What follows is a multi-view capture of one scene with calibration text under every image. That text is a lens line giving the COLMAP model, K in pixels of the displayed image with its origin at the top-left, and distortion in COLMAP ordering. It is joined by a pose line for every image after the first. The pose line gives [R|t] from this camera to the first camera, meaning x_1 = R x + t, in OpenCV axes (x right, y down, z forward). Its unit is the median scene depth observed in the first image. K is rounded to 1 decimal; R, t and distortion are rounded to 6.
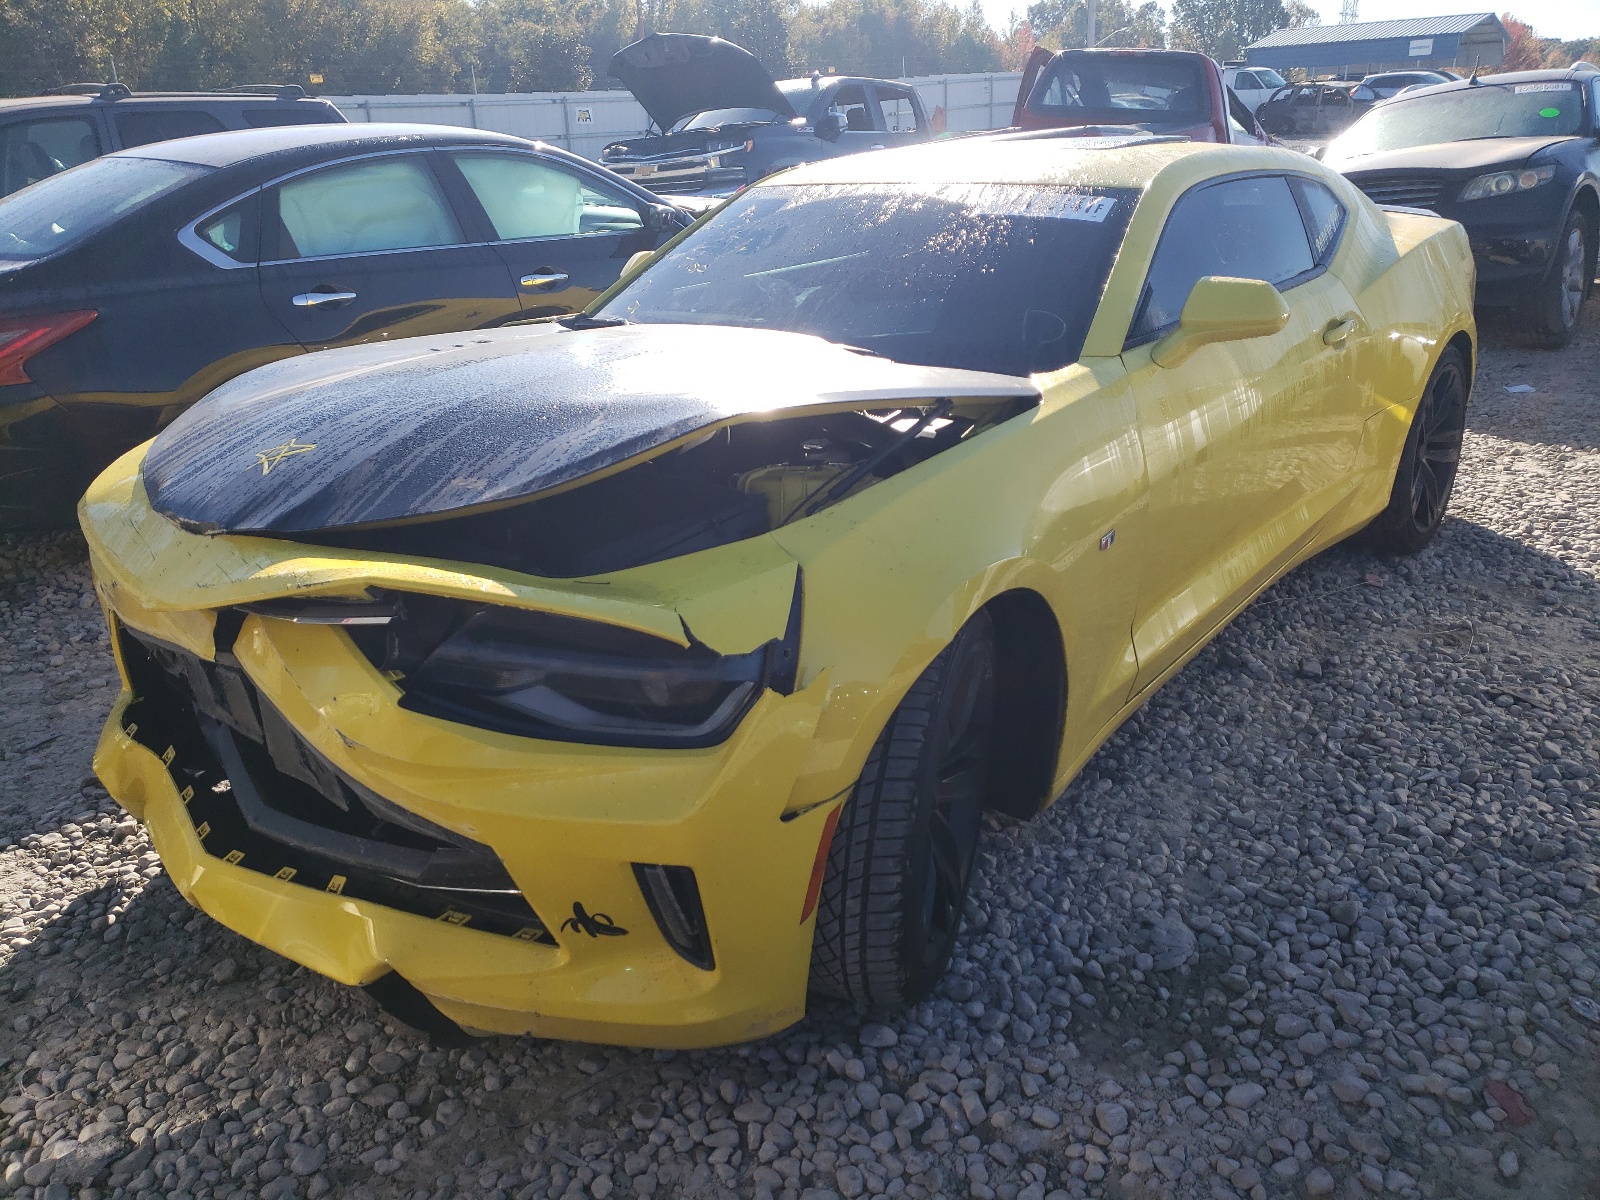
lens RADIAL K [[1207.6, 0, 783.8], [0, 1207.6, 597.6], [0, 0, 1]] dist [0.024186, -0.011011]
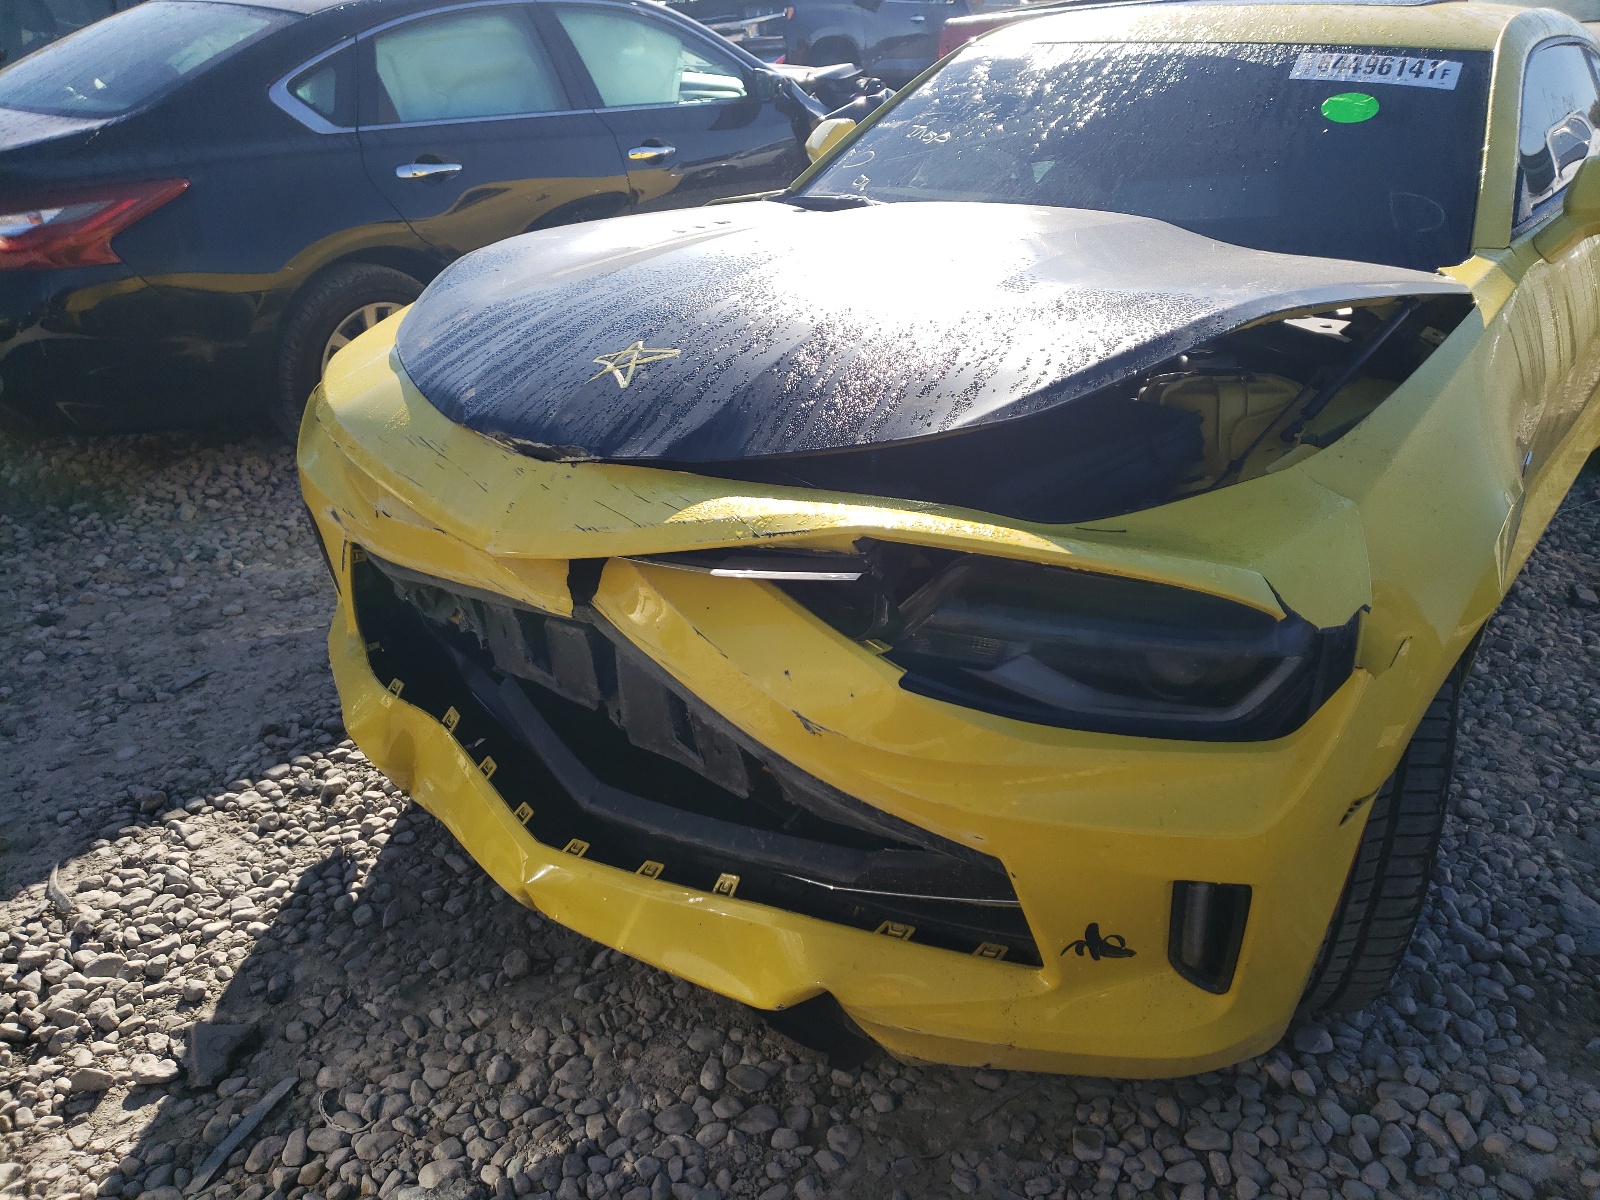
lens RADIAL K [[1207.6, 0, 811.7], [0, 1207.6, 594.6], [0, 0, 1]] dist [0.024186, -0.011011]
pose [[0.998864, 0.000523, 0.047642, -0.328320], [-0.004565, 0.996390, 0.084775, -0.031210], [-0.047426, -0.084896, 0.995261, 0.175297]]
